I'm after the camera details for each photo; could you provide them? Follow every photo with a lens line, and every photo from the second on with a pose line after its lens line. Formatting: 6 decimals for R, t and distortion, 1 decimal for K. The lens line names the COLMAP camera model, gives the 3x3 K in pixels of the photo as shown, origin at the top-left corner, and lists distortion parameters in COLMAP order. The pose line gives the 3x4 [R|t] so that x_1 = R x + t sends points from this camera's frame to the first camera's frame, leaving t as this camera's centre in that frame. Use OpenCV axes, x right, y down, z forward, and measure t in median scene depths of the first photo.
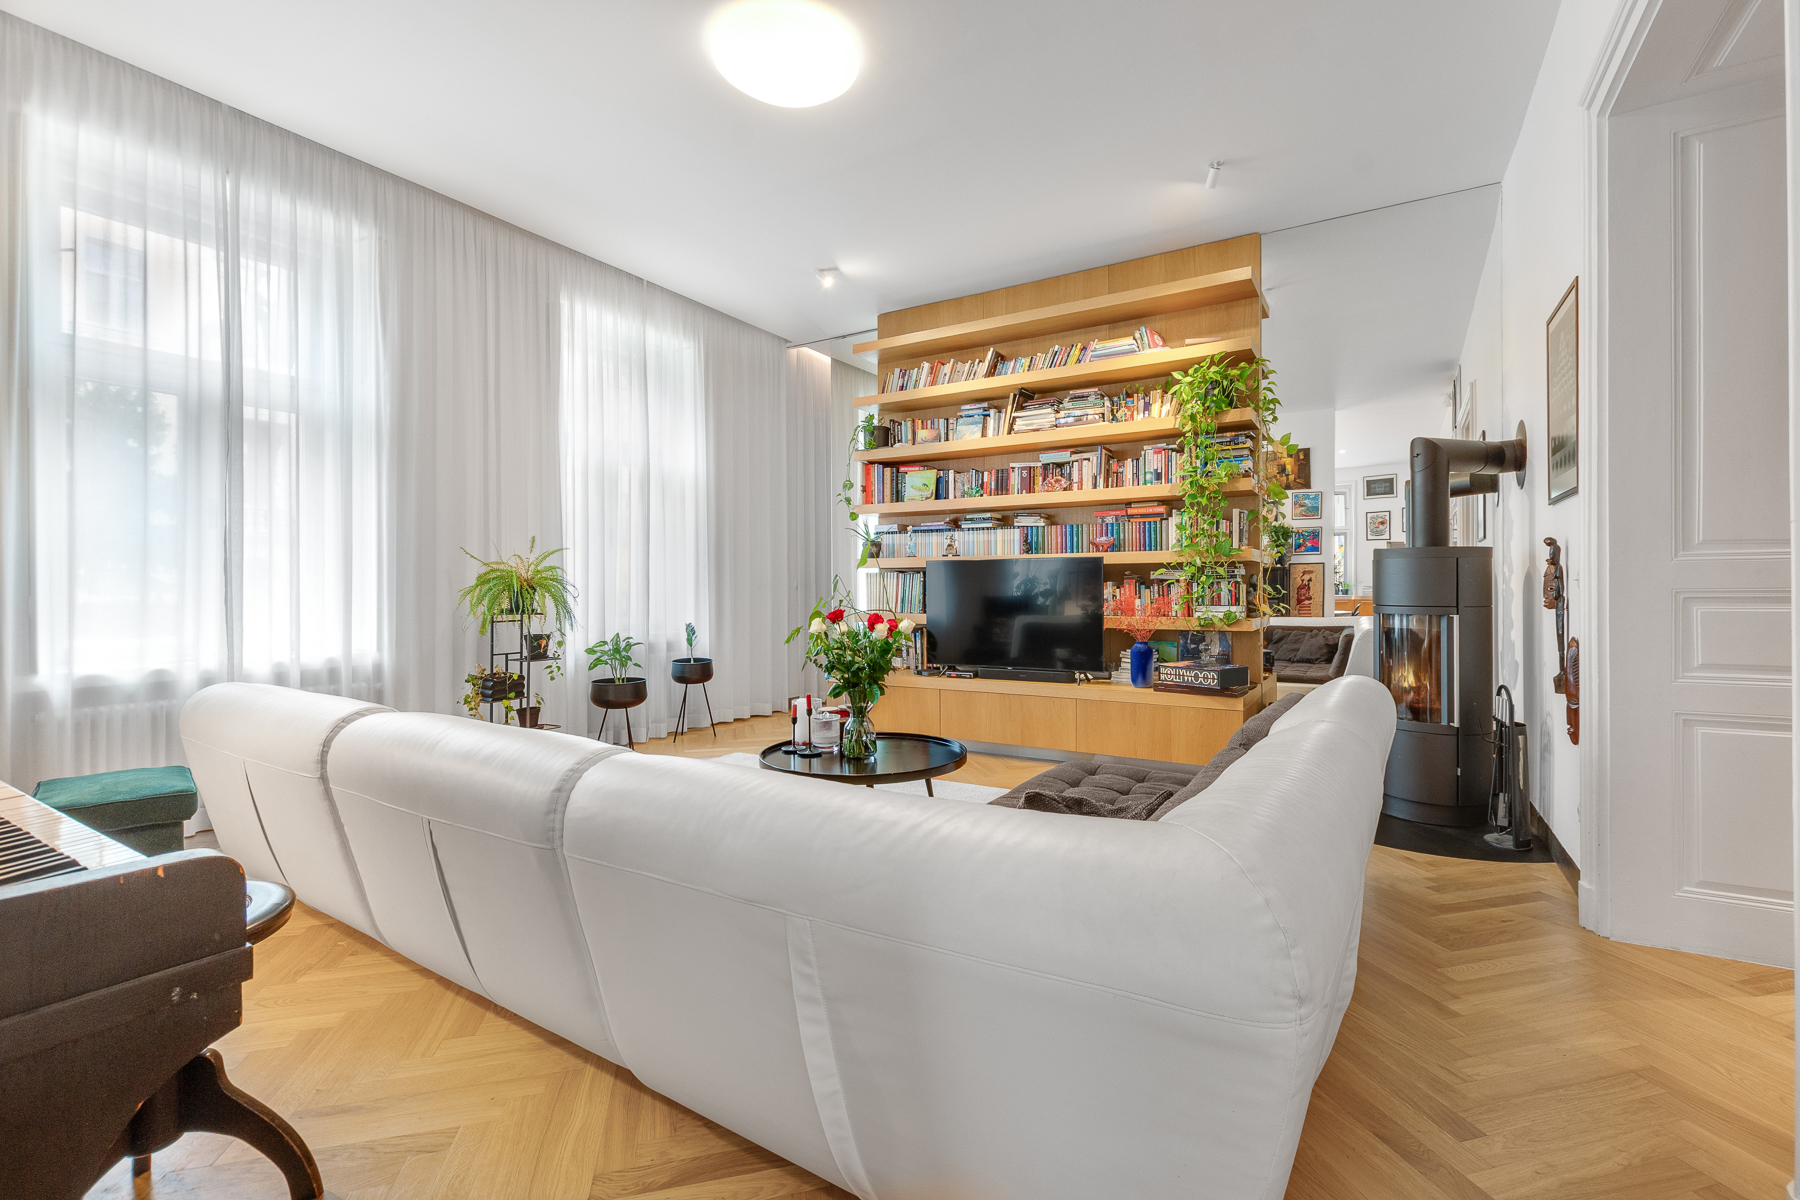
lens RADIAL K [[789.2, 0, 910.6], [0, 789.2, 595.5], [0, 0, 1]] dist [0.000793, -0.000008]
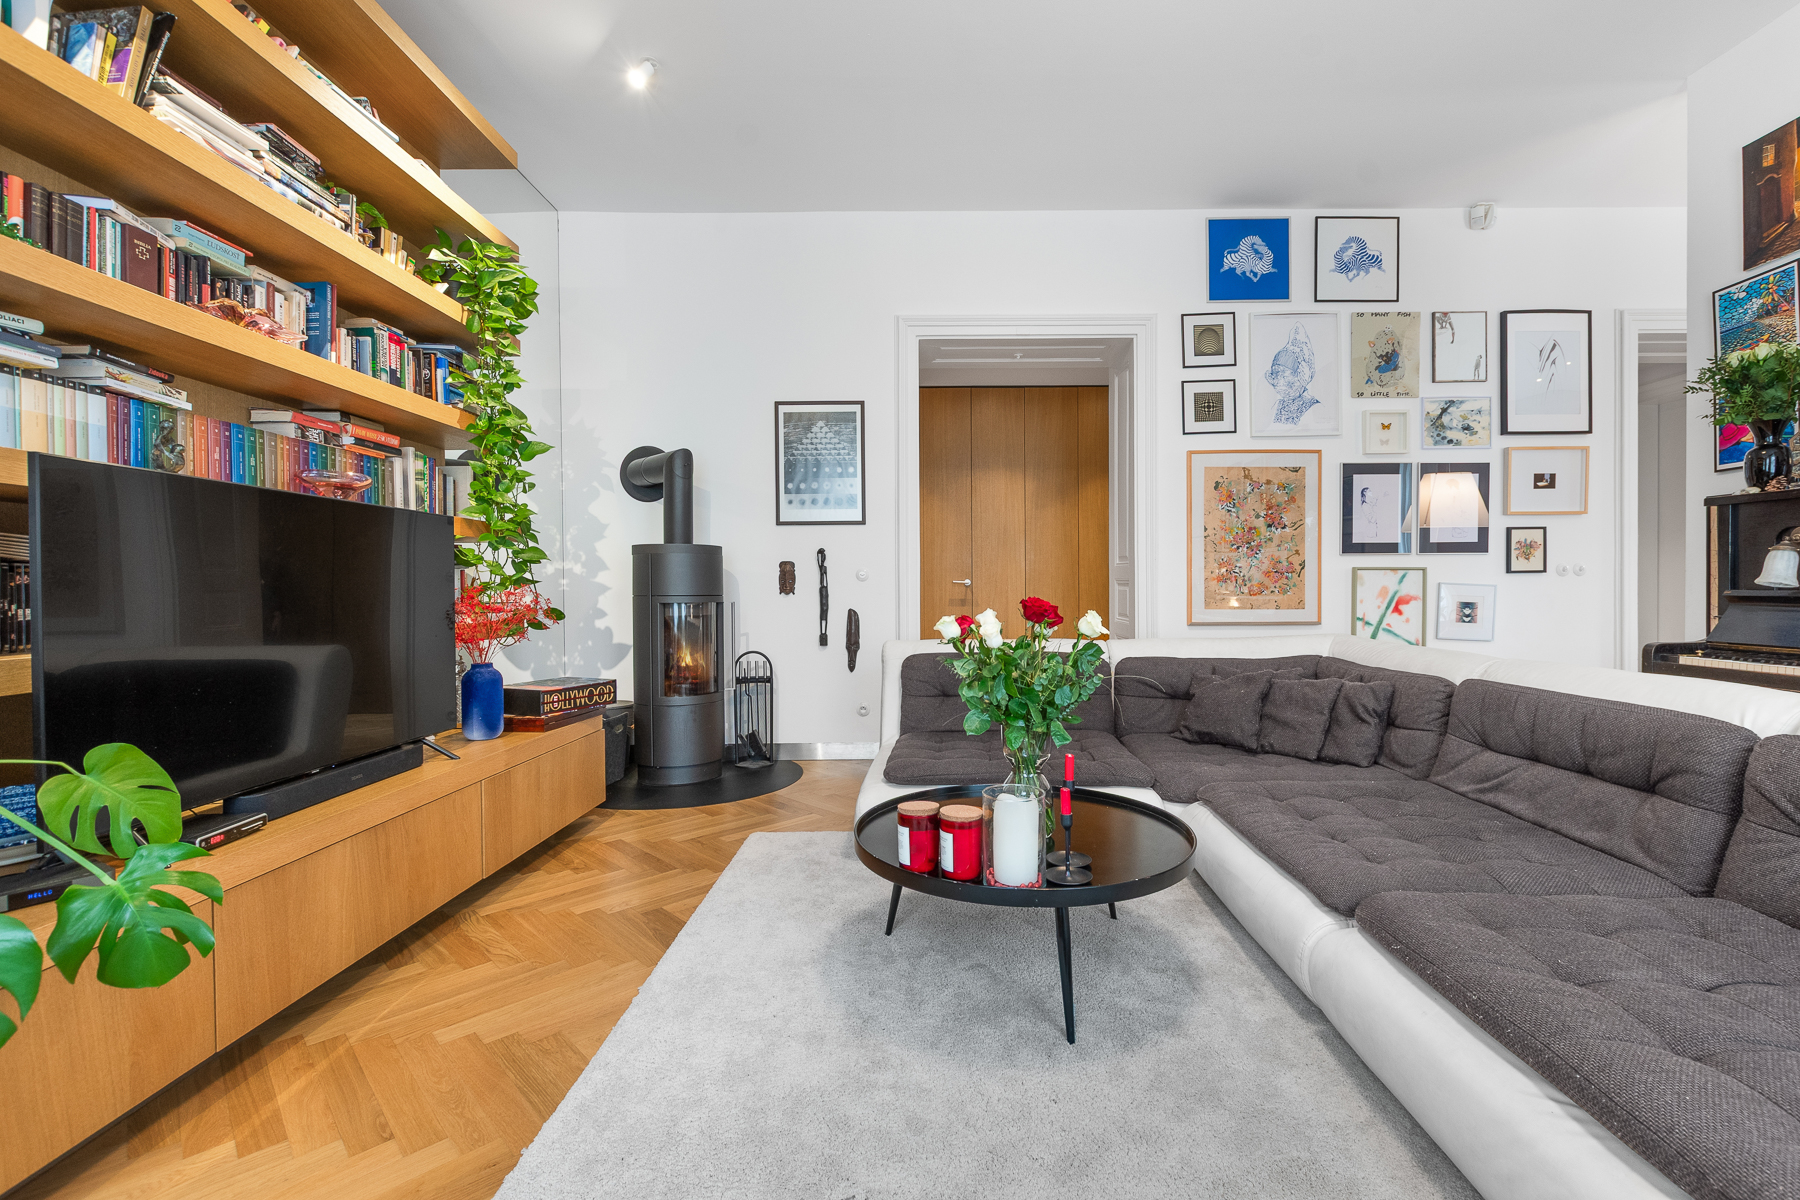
lens RADIAL K [[774.3, 0, 922.6], [0, 774.3, 600.4], [0, 0, 1]] dist [0.007548, -0.004845]
pose [[-0.513291, -0.012204, 0.858128, -0.344739], [0.008818, 0.999771, 0.019493, 0.001042], [-0.858169, 0.017572, -0.513066, 0.883776]]
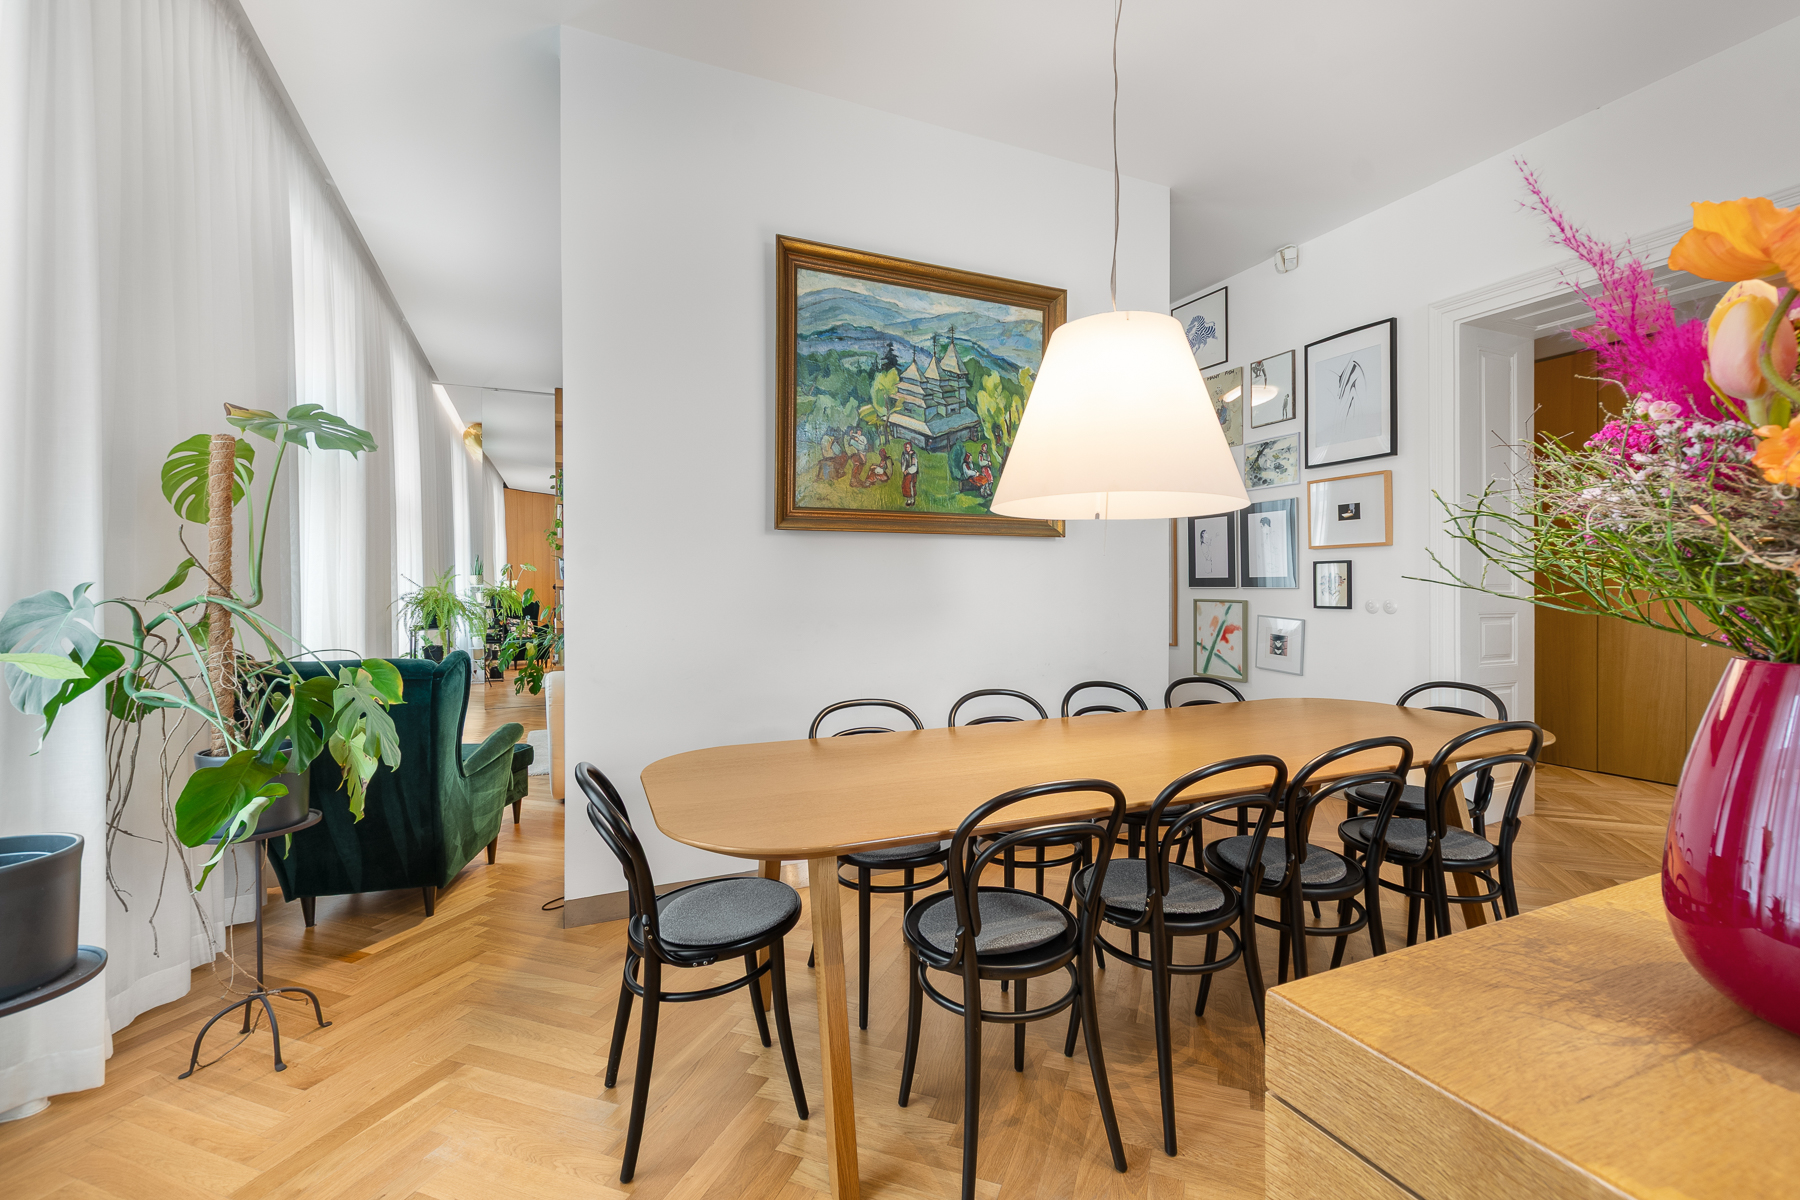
lens RADIAL K [[774.3, 0, 922.6], [0, 774.3, 600.4], [0, 0, 1]] dist [0.007548, -0.004845]
pose [[0.553937, -0.020093, 0.832316, -0.877996], [0.007812, 0.999790, 0.018937, -0.034404], [-0.832522, -0.003988, 0.553977, -0.221185]]
